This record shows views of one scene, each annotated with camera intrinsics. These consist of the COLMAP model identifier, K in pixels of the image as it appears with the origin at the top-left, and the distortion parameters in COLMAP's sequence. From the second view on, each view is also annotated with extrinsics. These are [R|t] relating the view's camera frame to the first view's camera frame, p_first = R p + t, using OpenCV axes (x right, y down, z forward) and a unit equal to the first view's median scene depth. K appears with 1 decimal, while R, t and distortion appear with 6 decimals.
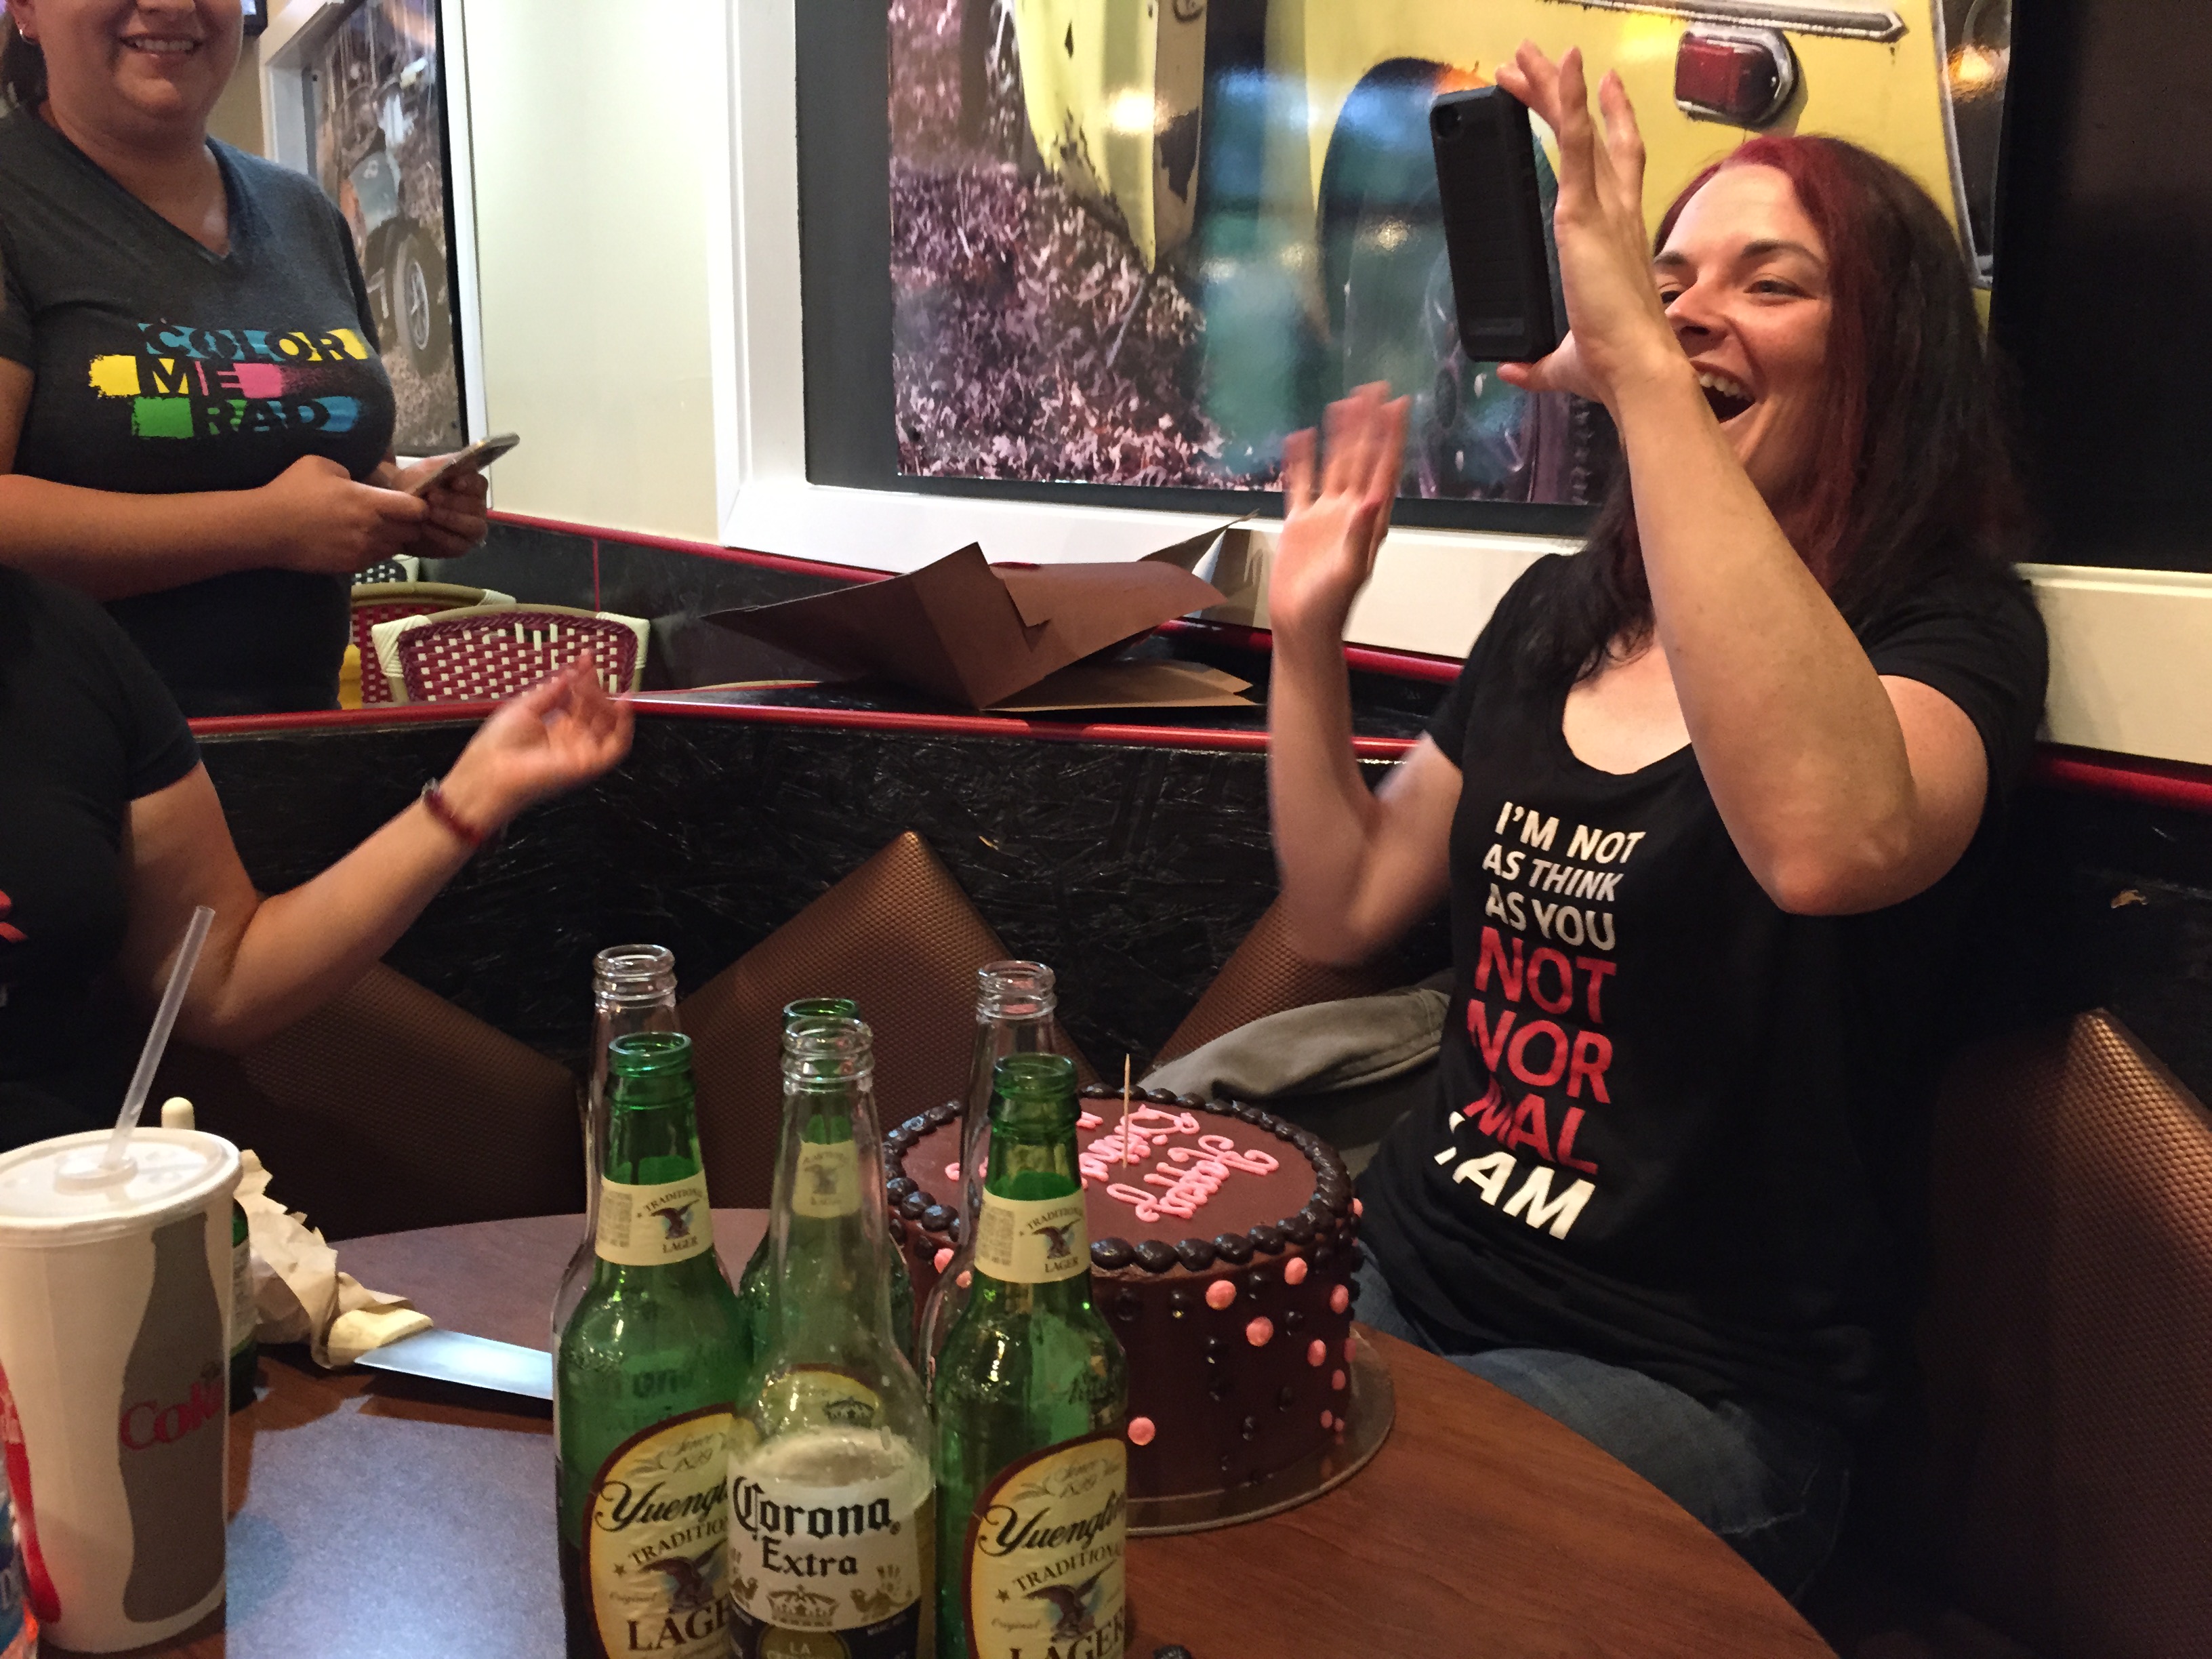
lens RADIAL K [[1834.1, 0, 1111.9], [0, 1834.1, 820.6], [0, 0, 1]] dist [0.030557, -0.009510]
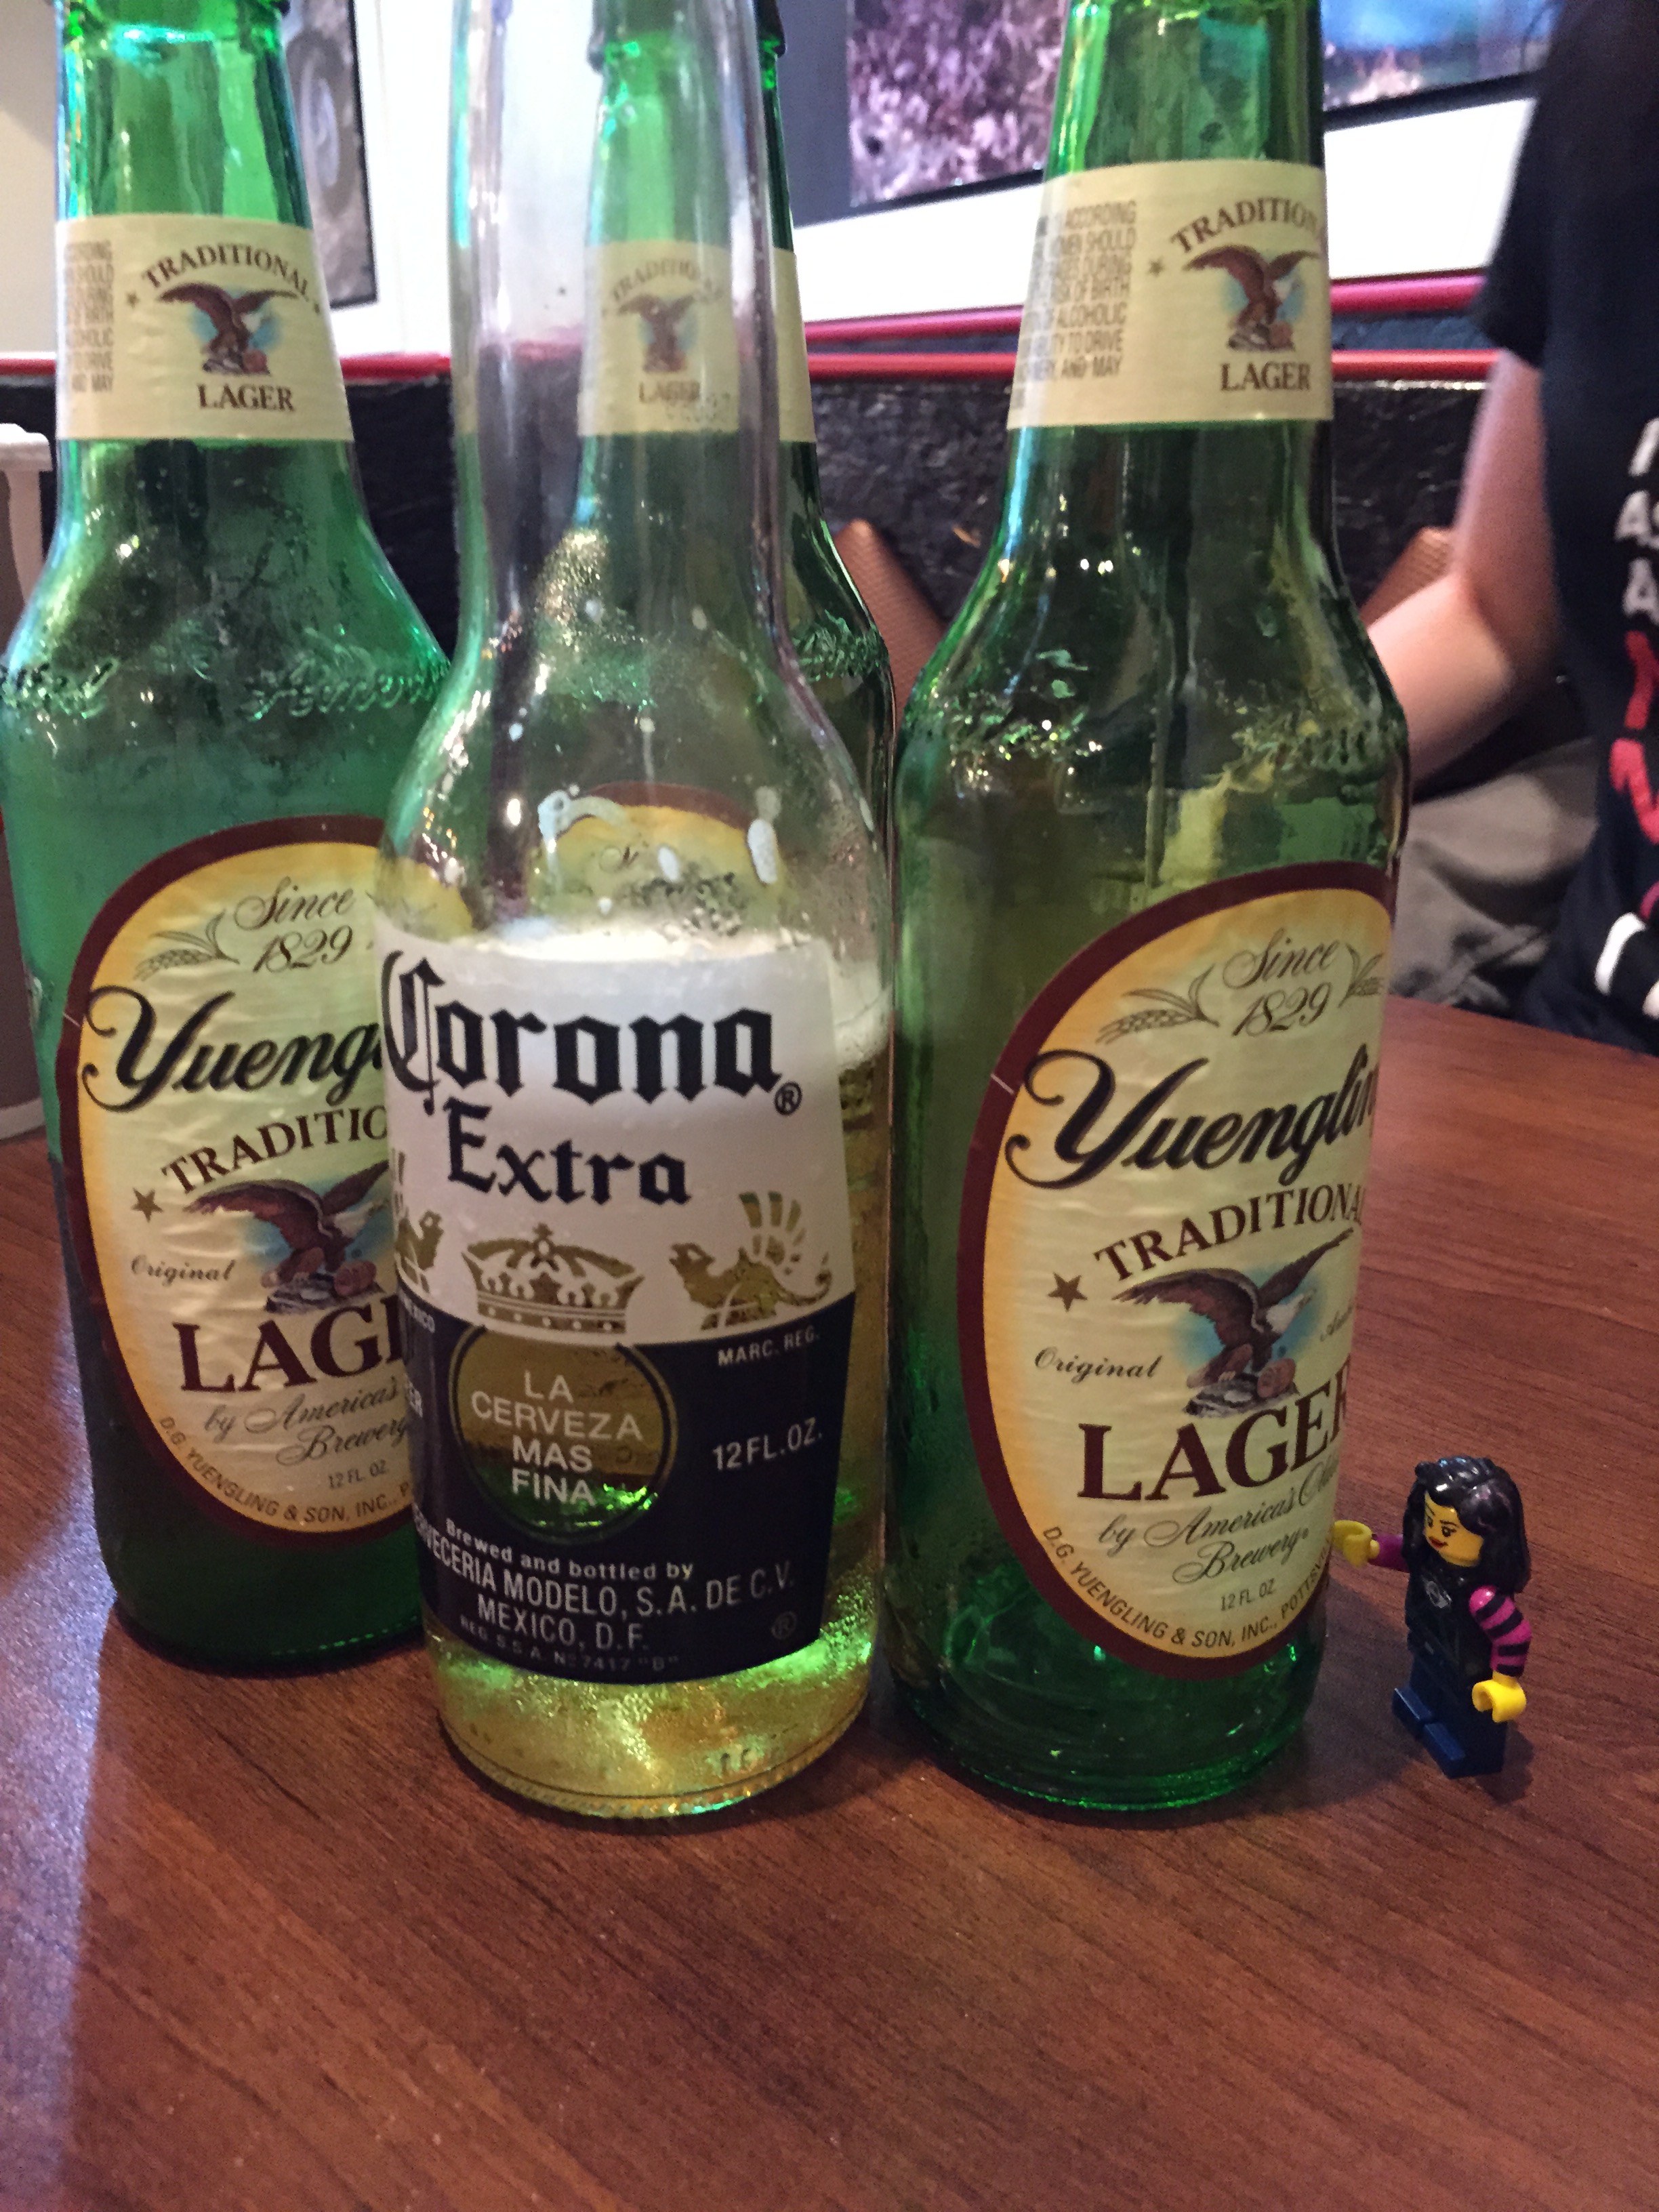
lens RADIAL K [[1834.1, 0, 824.9], [0, 1834.1, 1109.8], [0, 0, 1]] dist [0.030557, -0.009510]
pose [[0.991418, 0.028915, -0.127495, -0.060803], [-0.007768, 0.986540, 0.163335, 0.318248], [0.130502, -0.160943, 0.978298, 0.619235]]
